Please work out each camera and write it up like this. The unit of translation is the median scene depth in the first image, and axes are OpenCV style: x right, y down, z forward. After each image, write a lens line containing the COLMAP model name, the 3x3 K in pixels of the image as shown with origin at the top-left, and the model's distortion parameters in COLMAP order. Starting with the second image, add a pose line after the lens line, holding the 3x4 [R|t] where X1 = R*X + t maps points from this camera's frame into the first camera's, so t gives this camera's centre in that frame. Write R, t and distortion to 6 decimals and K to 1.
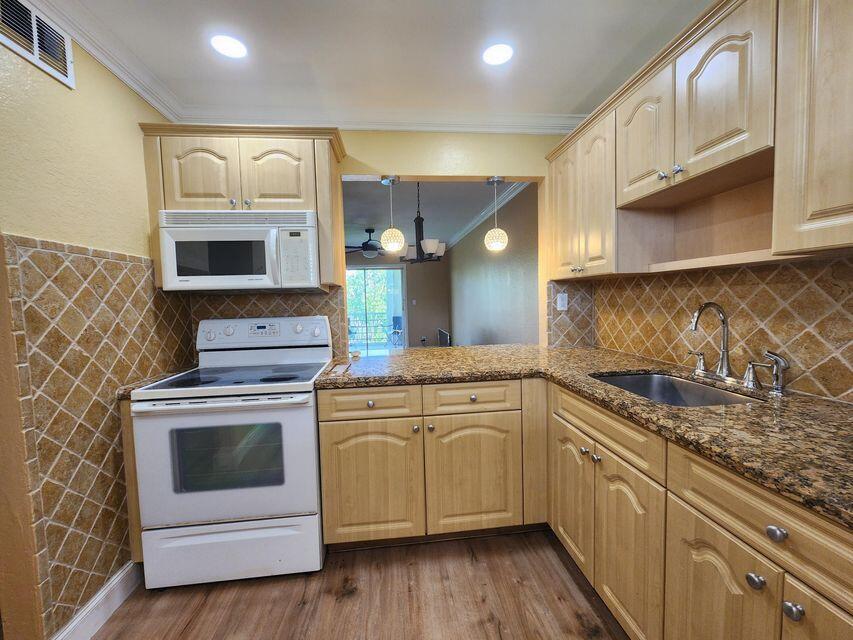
lens RADIAL K [[352.0, 0, 423.3], [0, 352.0, 320.1], [0, 0, 1]] dist [0.003360, -0.001213]
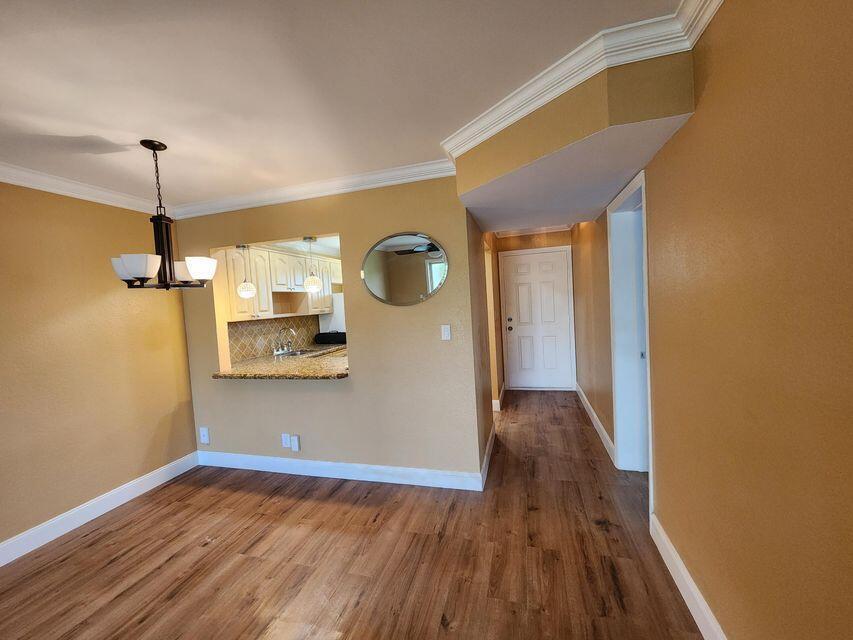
lens RADIAL K [[352.0, 0, 435.6], [0, 352.0, 320.5], [0, 0, 1]] dist [0.003360, -0.001213]
pose [[-0.933739, 0.069770, 0.351090, -1.532362], [0.111371, 0.988765, 0.099703, -0.264974], [-0.340189, 0.132198, -0.931018, 3.252115]]
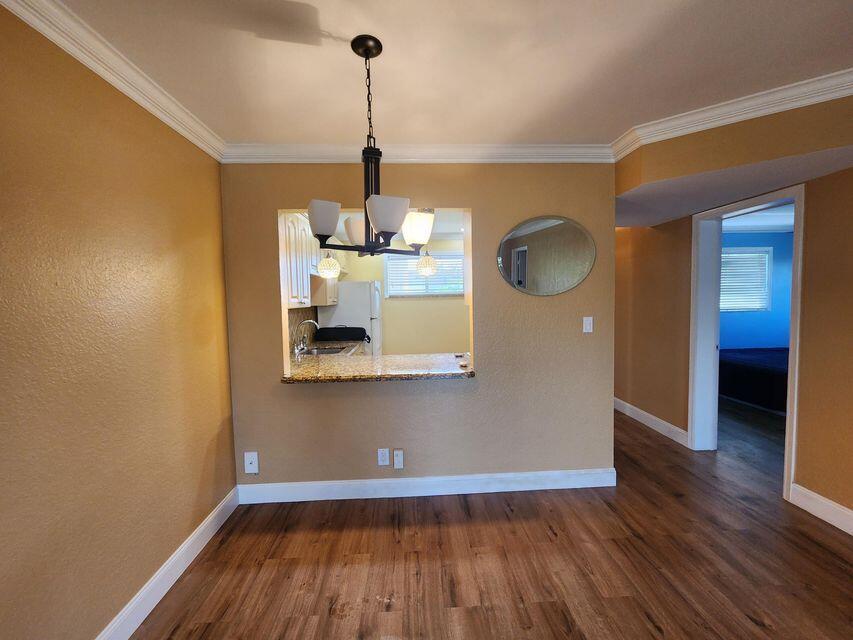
lens RADIAL K [[352.0, 0, 429.2], [0, 352.0, 318.7], [0, 0, 1]] dist [0.003360, -0.001213]
pose [[-0.998306, 0.052513, 0.025038, -0.159709], [0.055090, 0.991633, 0.116743, -0.293949], [-0.018698, 0.117925, -0.992846, 3.296952]]
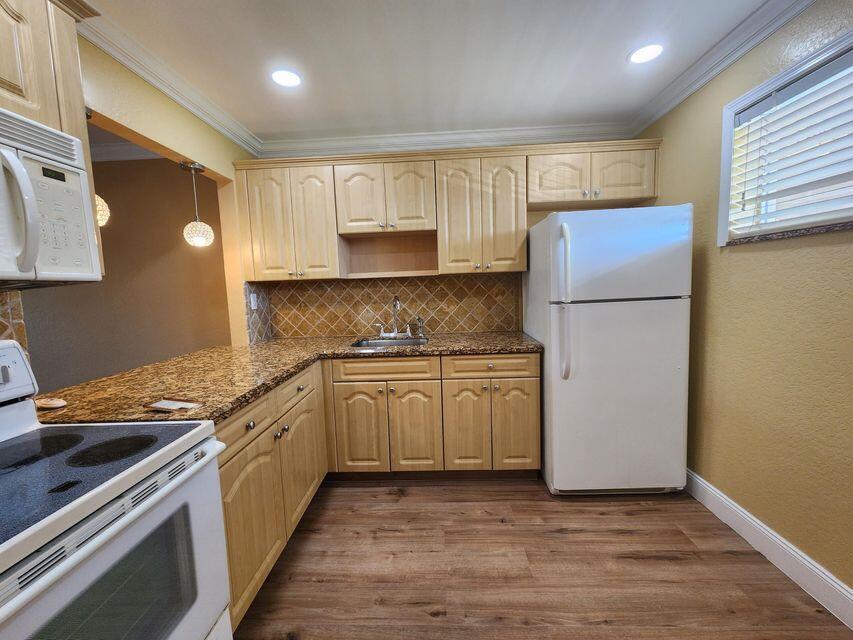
lens RADIAL K [[352.0, 0, 426.9], [0, 352.0, 319.6], [0, 0, 1]] dist [0.003360, -0.001213]
pose [[0.140166, -0.075083, 0.987277, -0.967242], [0.093892, 0.993635, 0.062237, -0.021498], [-0.985666, 0.083974, 0.146324, 0.497359]]
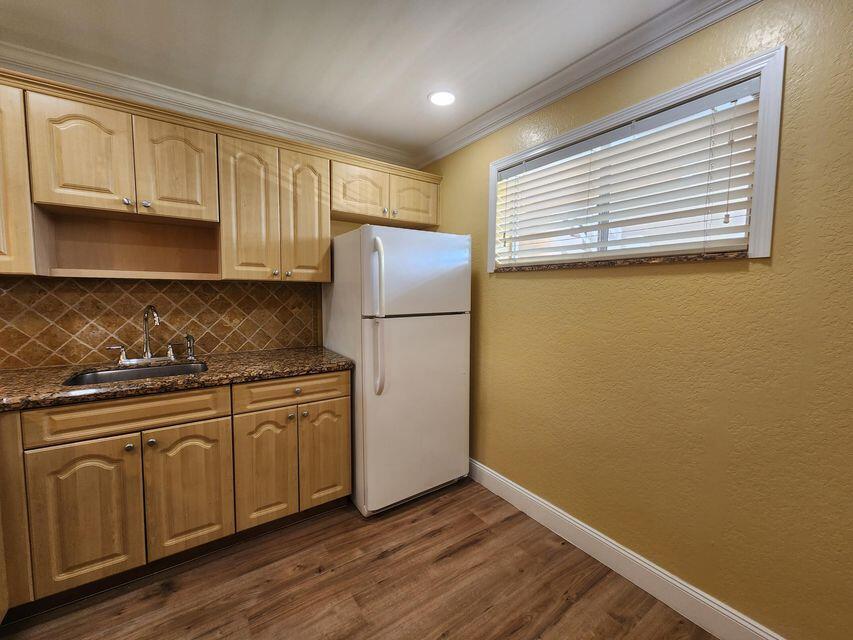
lens RADIAL K [[352.0, 0, 423.7], [0, 352.0, 318.9], [0, 0, 1]] dist [0.003360, -0.001213]
pose [[-0.481801, -0.044277, 0.875161, -0.807917], [0.057065, 0.995017, 0.081758, -0.043353], [-0.874420, 0.089332, -0.476874, 0.646851]]
